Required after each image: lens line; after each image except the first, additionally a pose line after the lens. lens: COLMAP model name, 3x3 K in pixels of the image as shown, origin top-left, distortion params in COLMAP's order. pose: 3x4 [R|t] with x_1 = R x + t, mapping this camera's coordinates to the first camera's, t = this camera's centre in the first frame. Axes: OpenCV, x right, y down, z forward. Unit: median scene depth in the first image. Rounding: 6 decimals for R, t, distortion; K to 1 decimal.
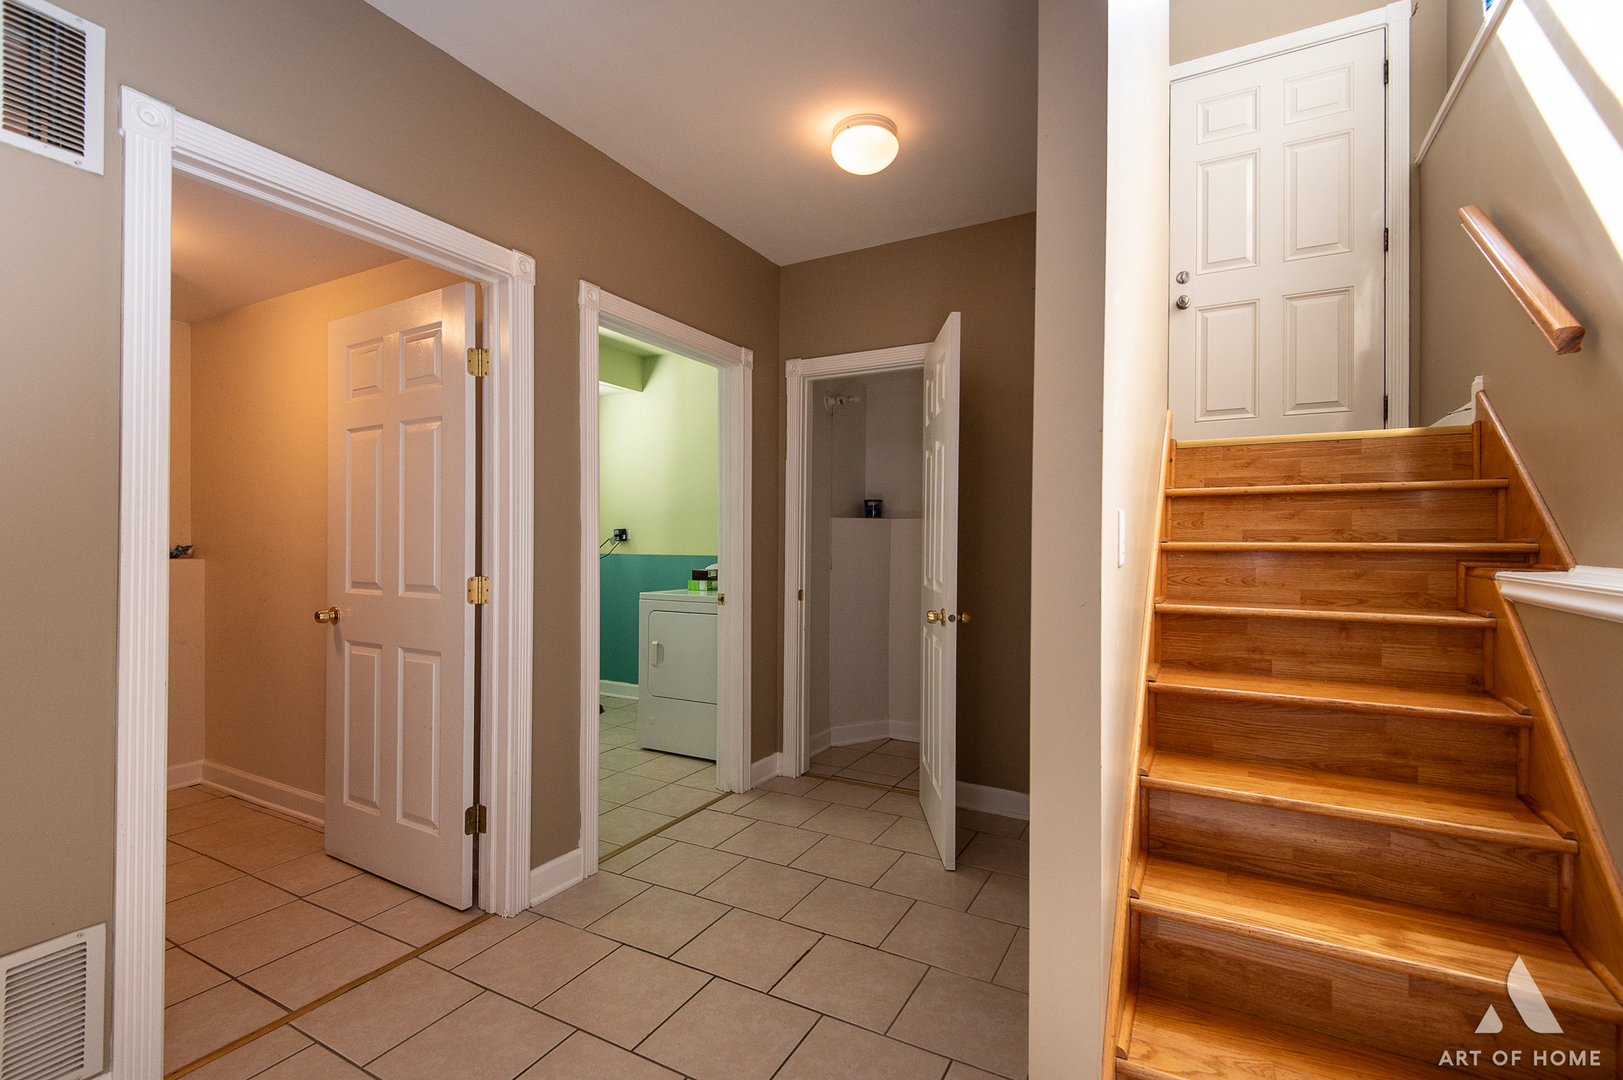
lens RADIAL K [[729.7, 0, 814.5], [0, 729.7, 539.5], [0, 0, 1]] dist [0.030229, -0.001875]
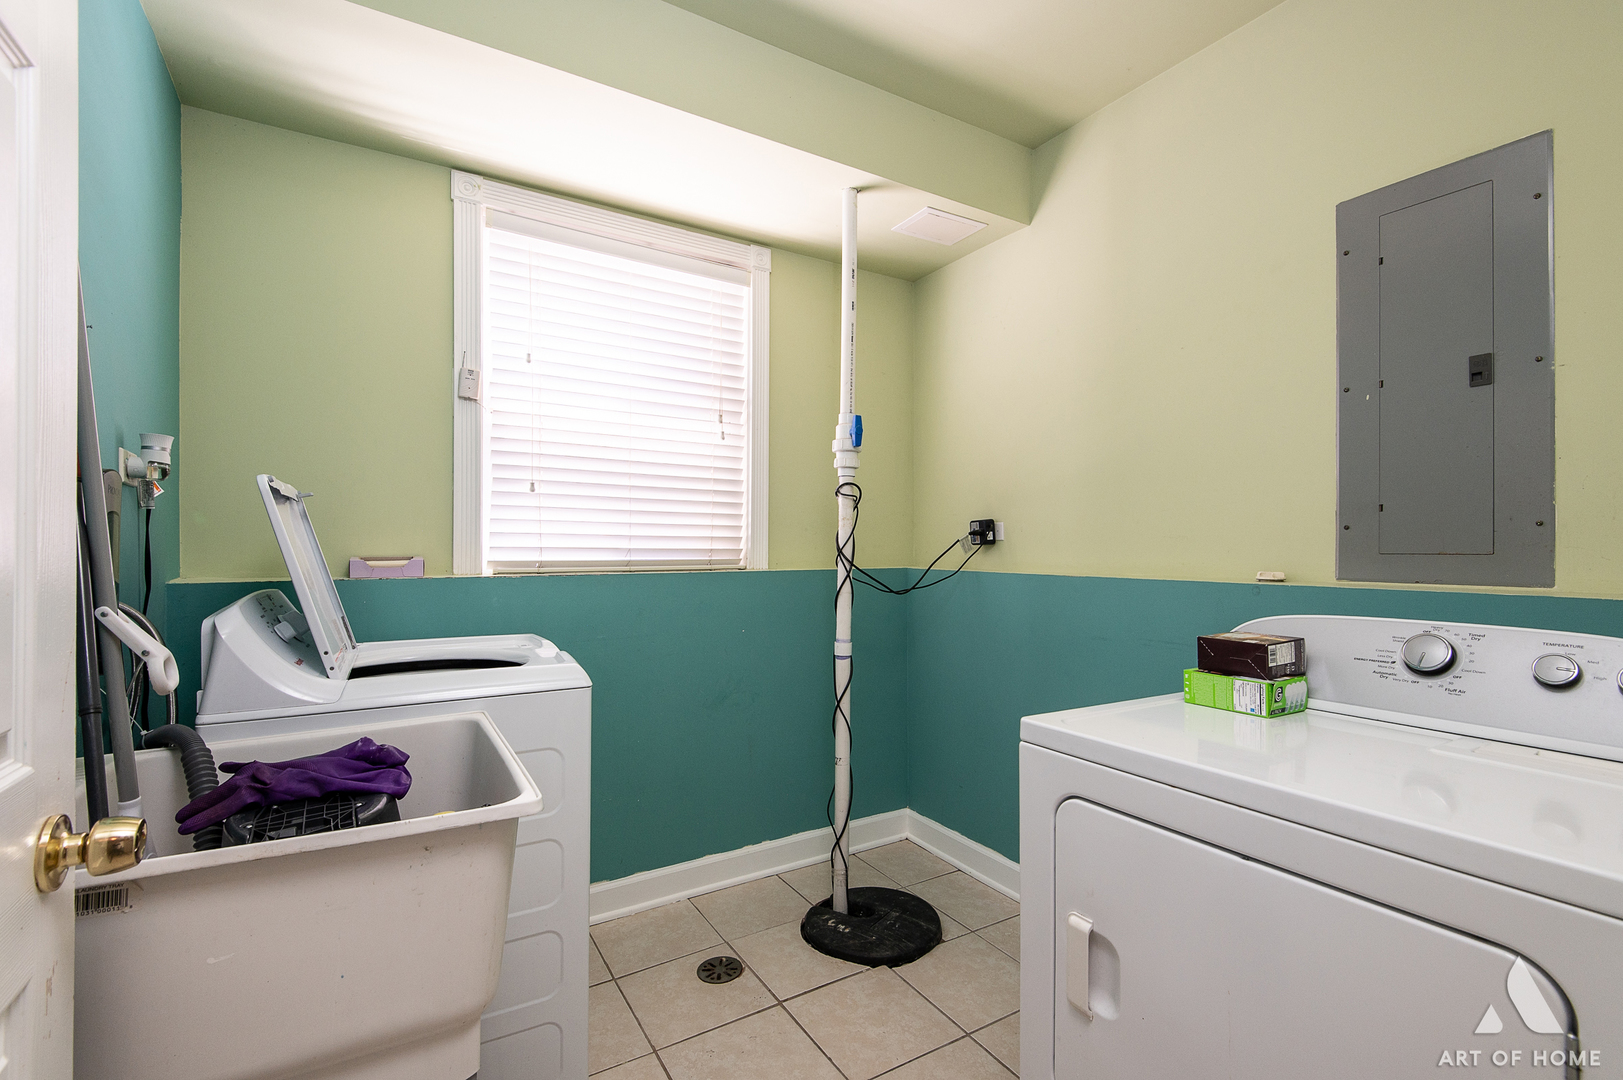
lens RADIAL K [[729.7, 0, 815.2], [0, 729.7, 546.3], [0, 0, 1]] dist [0.030229, -0.001875]
pose [[0.870489, -0.003452, -0.492175, -0.155804], [0.001089, 0.999986, -0.005088, 0.006938], [0.492186, 0.003893, 0.870481, 0.660500]]
